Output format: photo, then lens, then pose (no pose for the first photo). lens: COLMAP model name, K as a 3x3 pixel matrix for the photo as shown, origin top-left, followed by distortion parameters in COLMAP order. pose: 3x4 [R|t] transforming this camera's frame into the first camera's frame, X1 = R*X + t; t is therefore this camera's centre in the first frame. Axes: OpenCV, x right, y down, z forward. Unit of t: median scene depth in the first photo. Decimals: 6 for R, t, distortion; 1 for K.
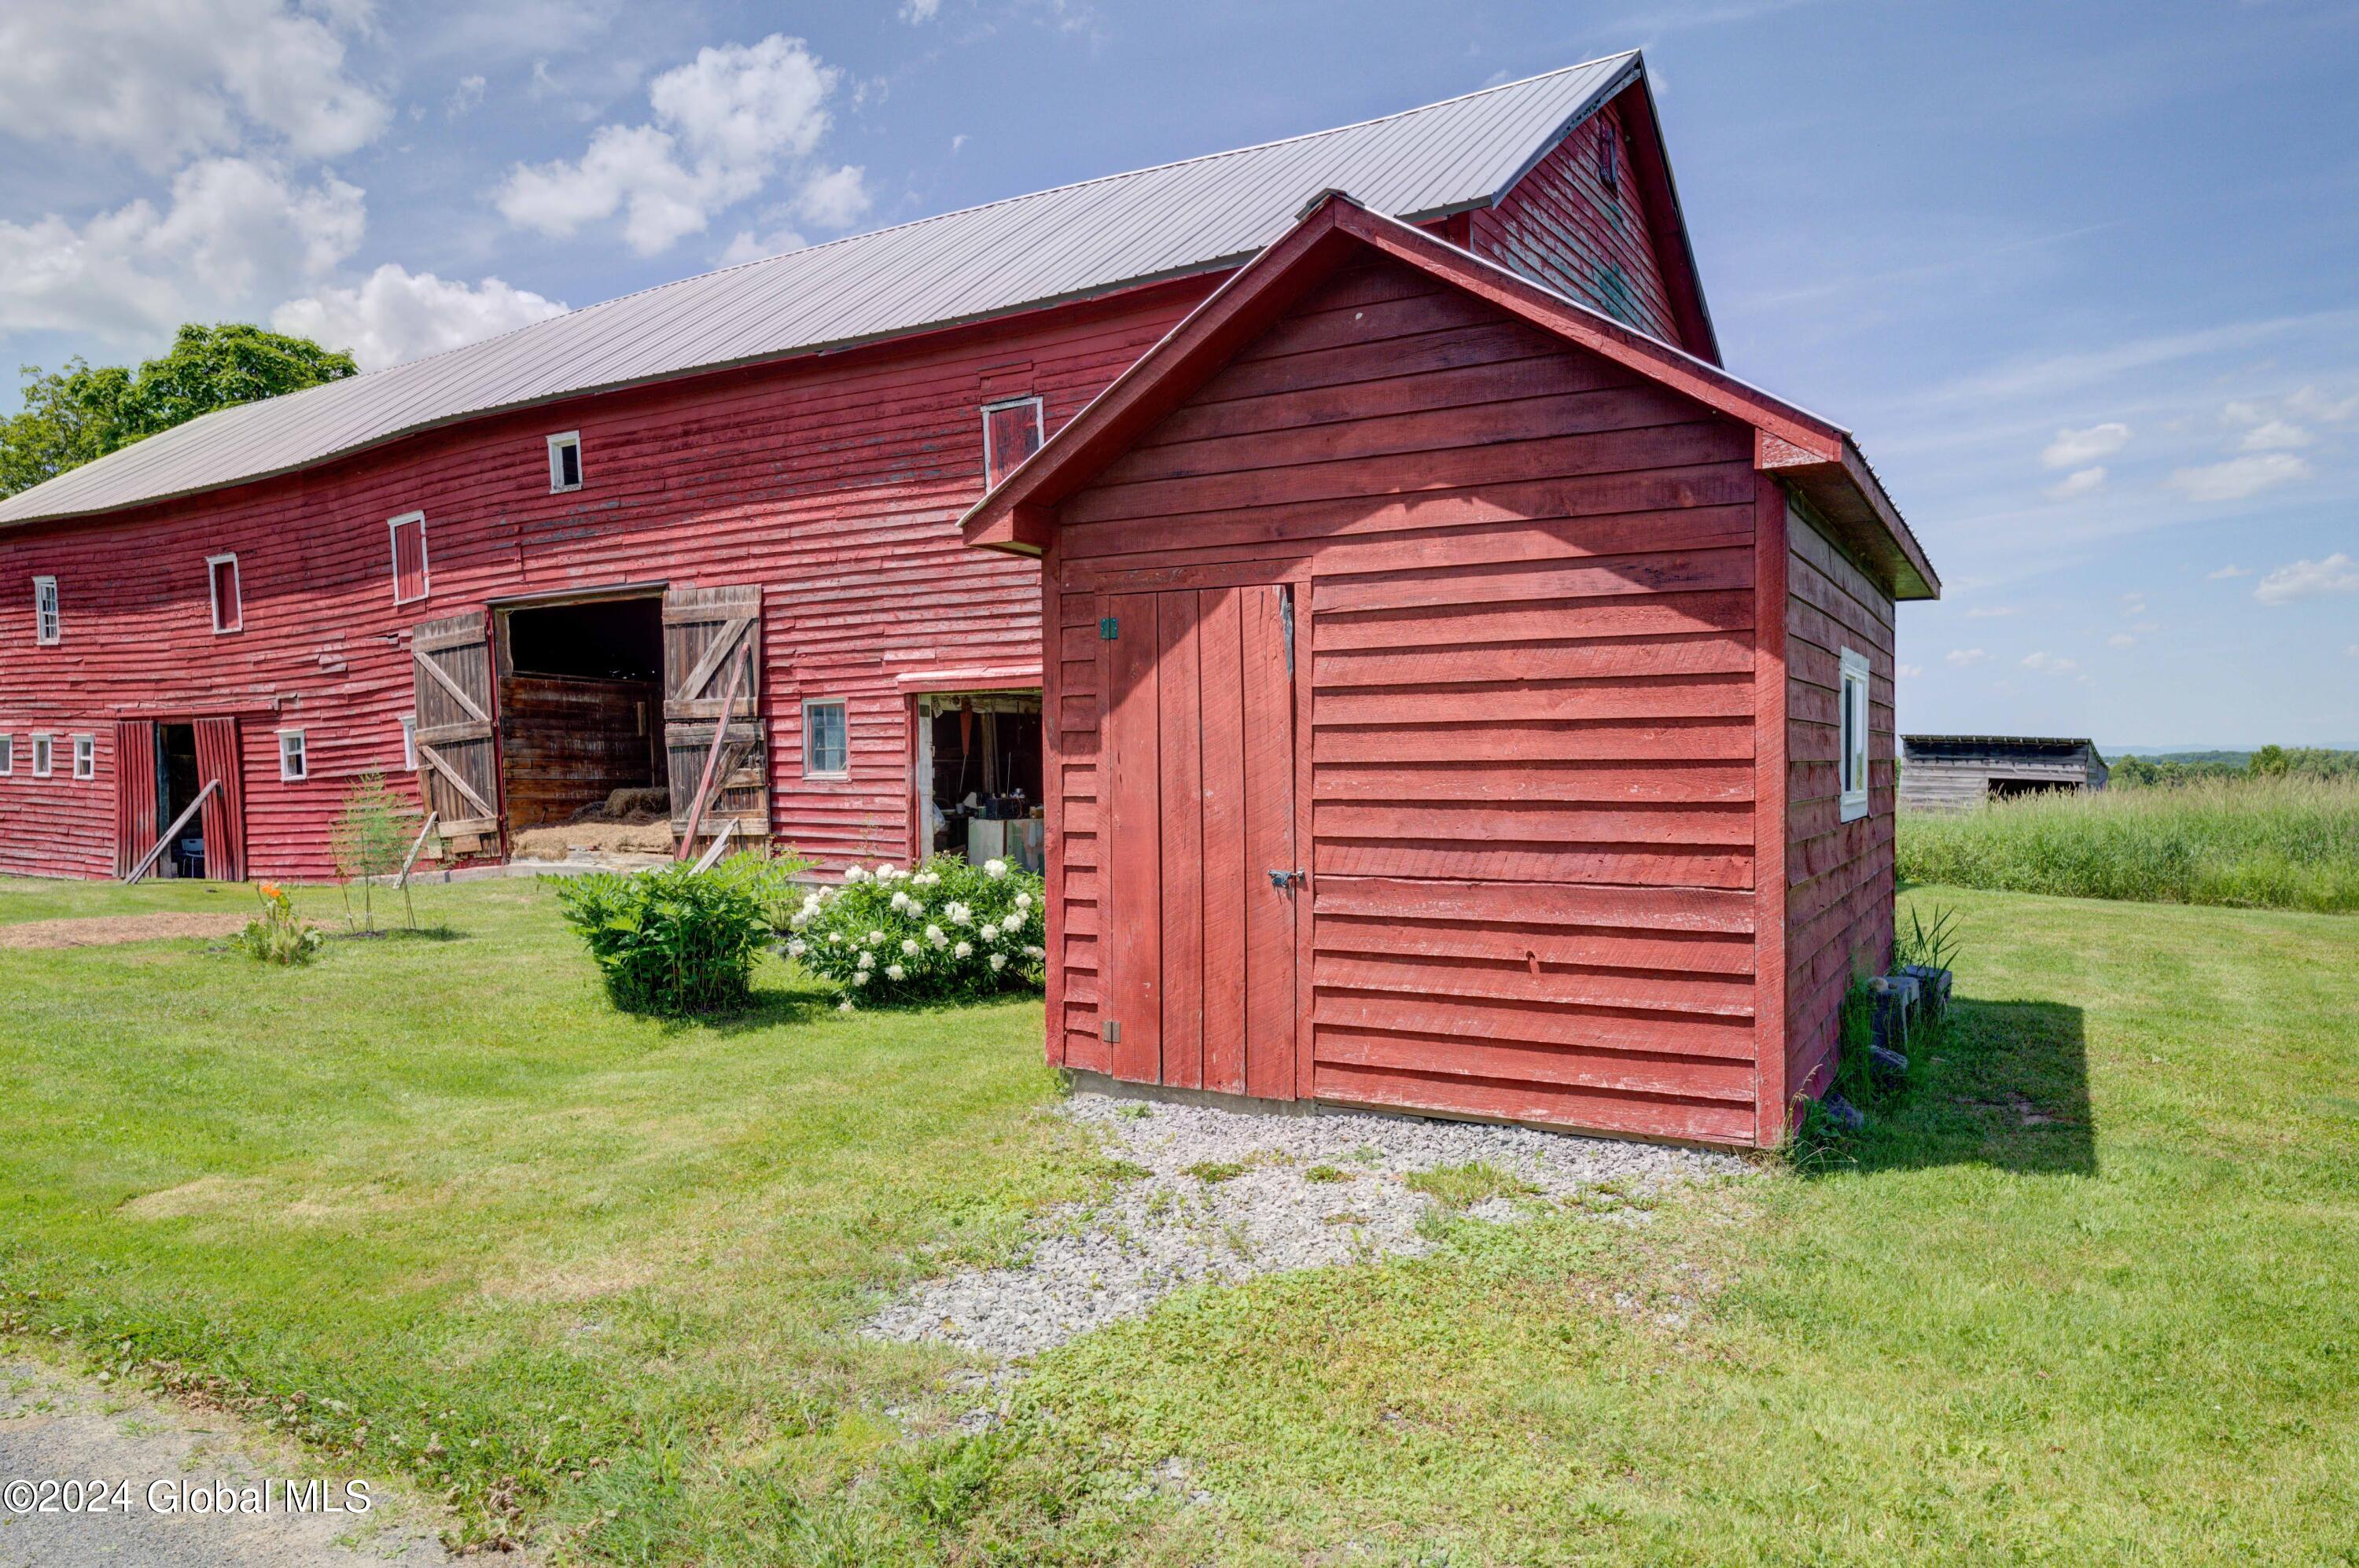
lens RADIAL K [[1610.1, 0, 1172.7], [0, 1610.1, 790.8], [0, 0, 1]] dist [0.009858, 0.002293]
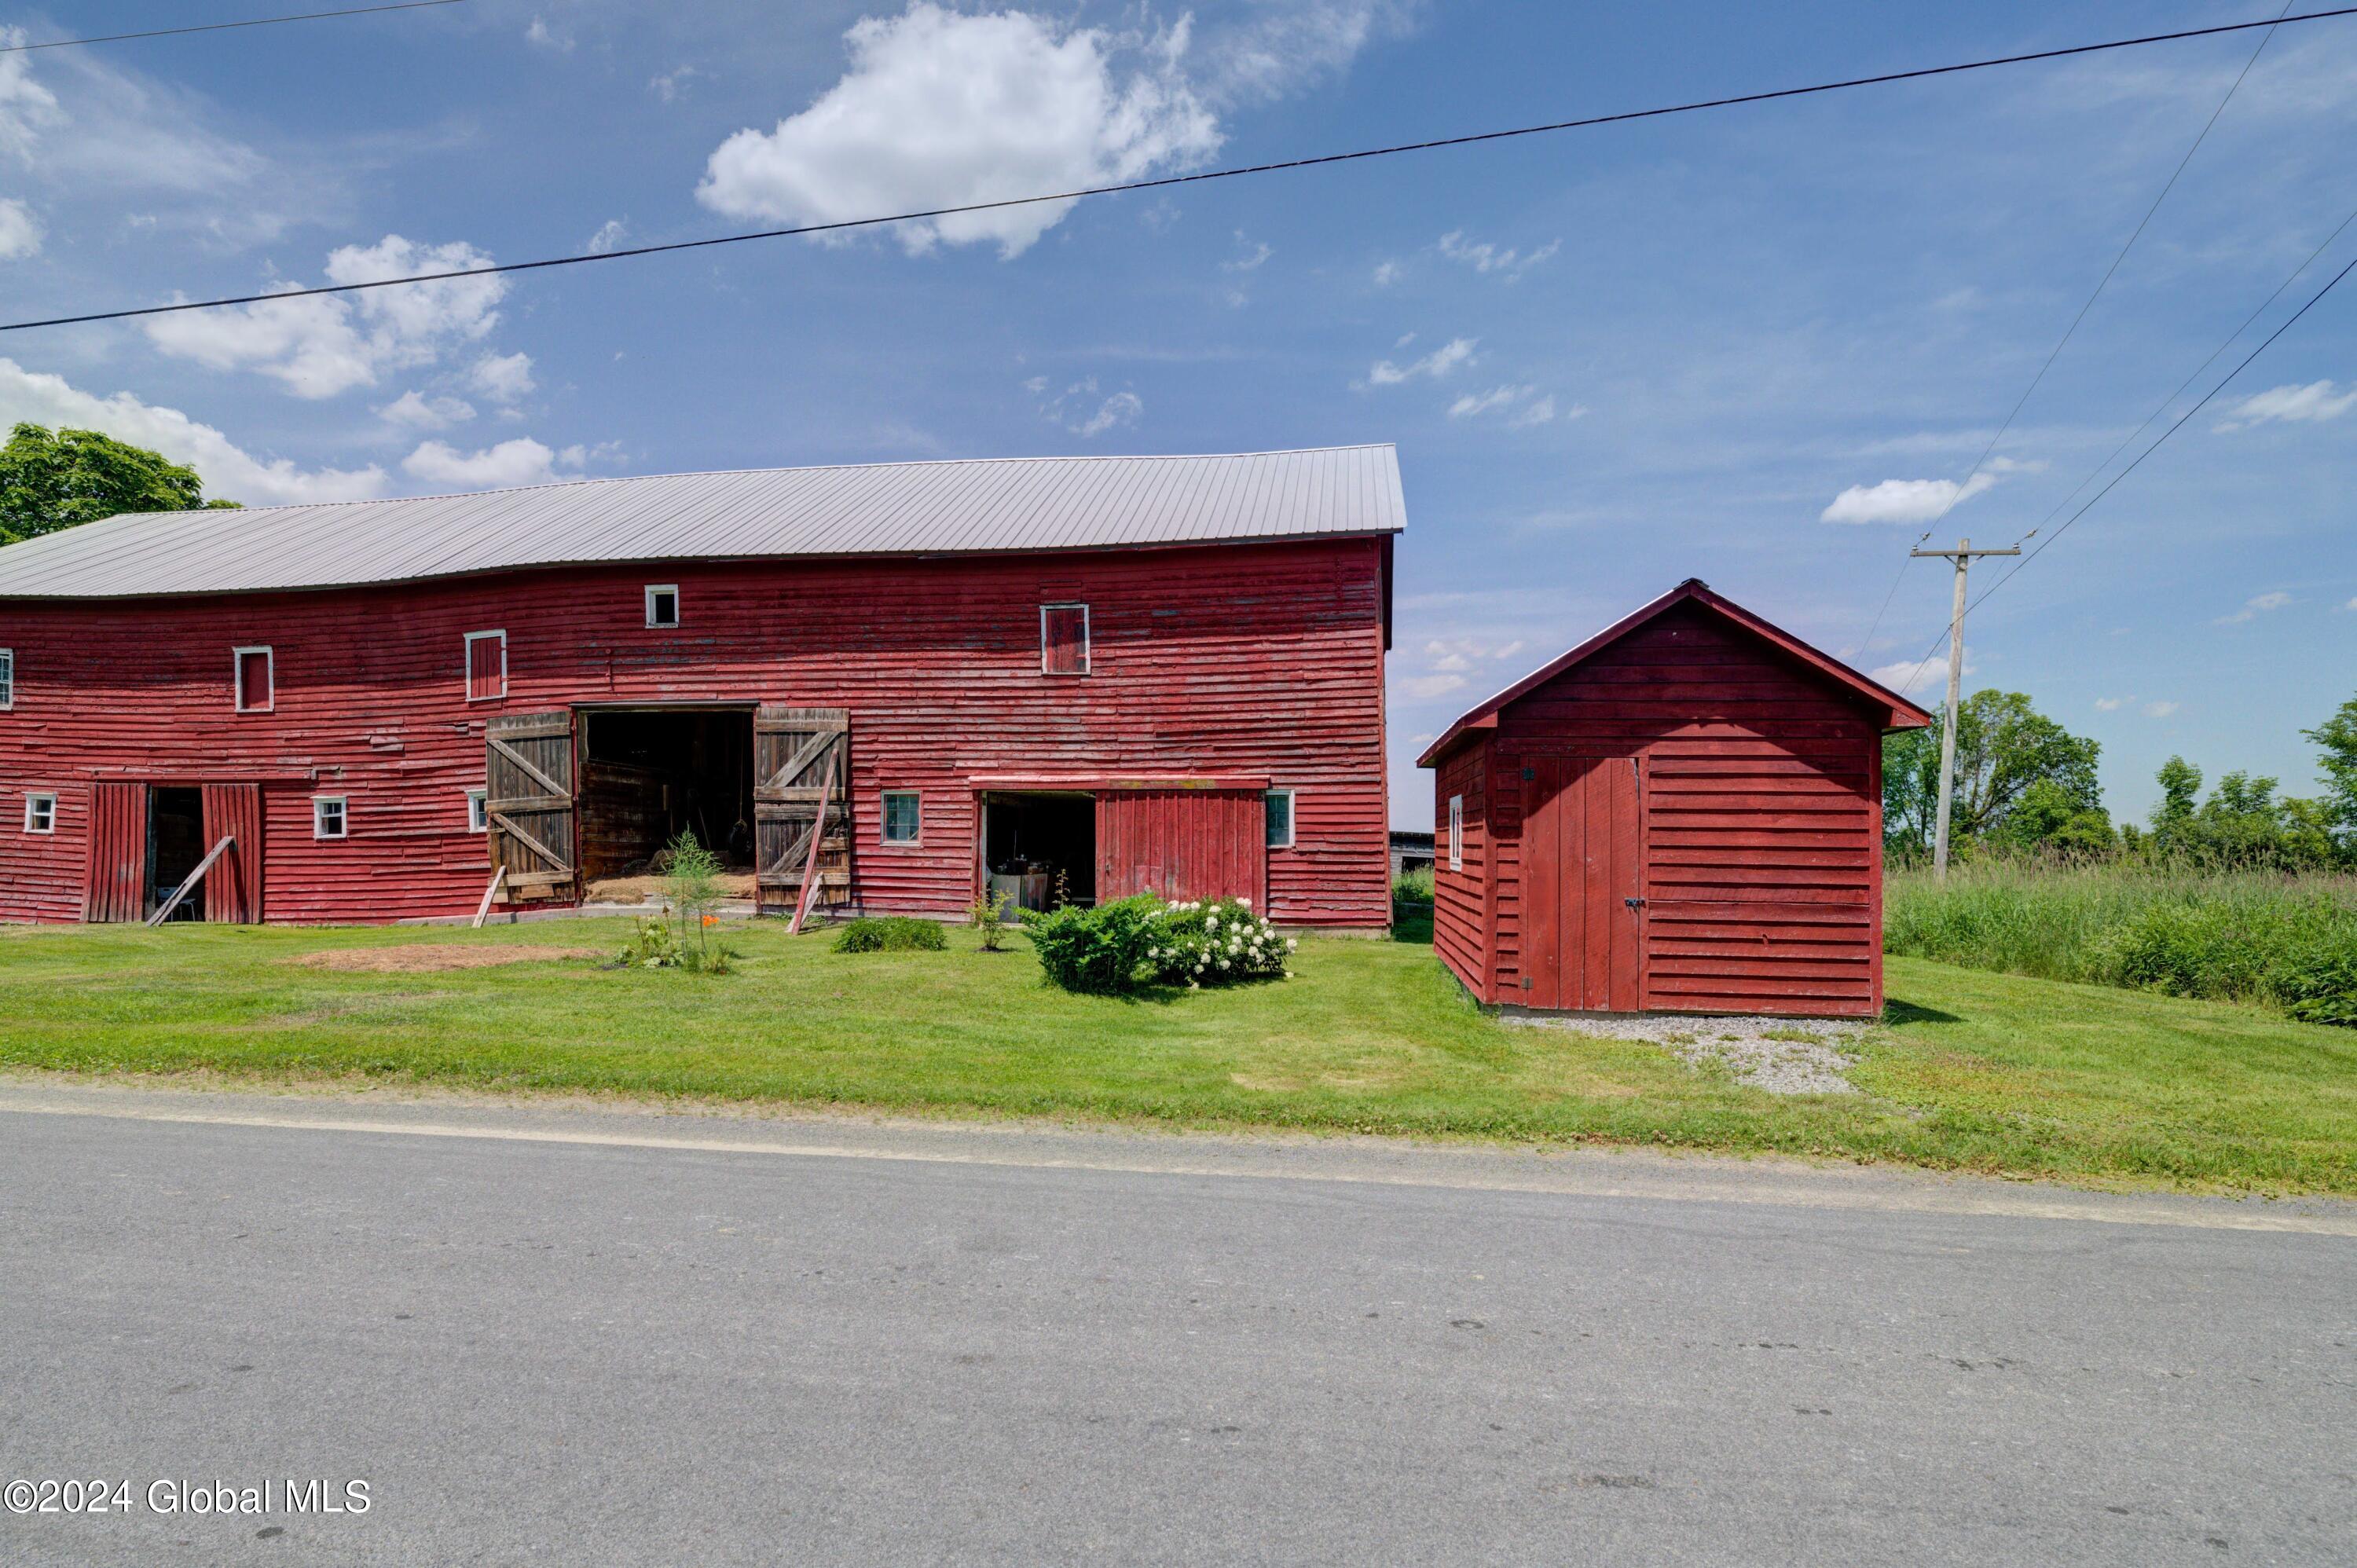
lens RADIAL K [[1101.9, 0, 1244.3], [0, 1101.9, 814.0], [0, 0, 1]] dist [0.002151, -0.000992]
pose [[0.919021, 0.029837, 0.393077, -0.308765], [-0.013239, 0.998905, -0.044870, 0.004105], [-0.393985, 0.036033, 0.918410, -0.029602]]
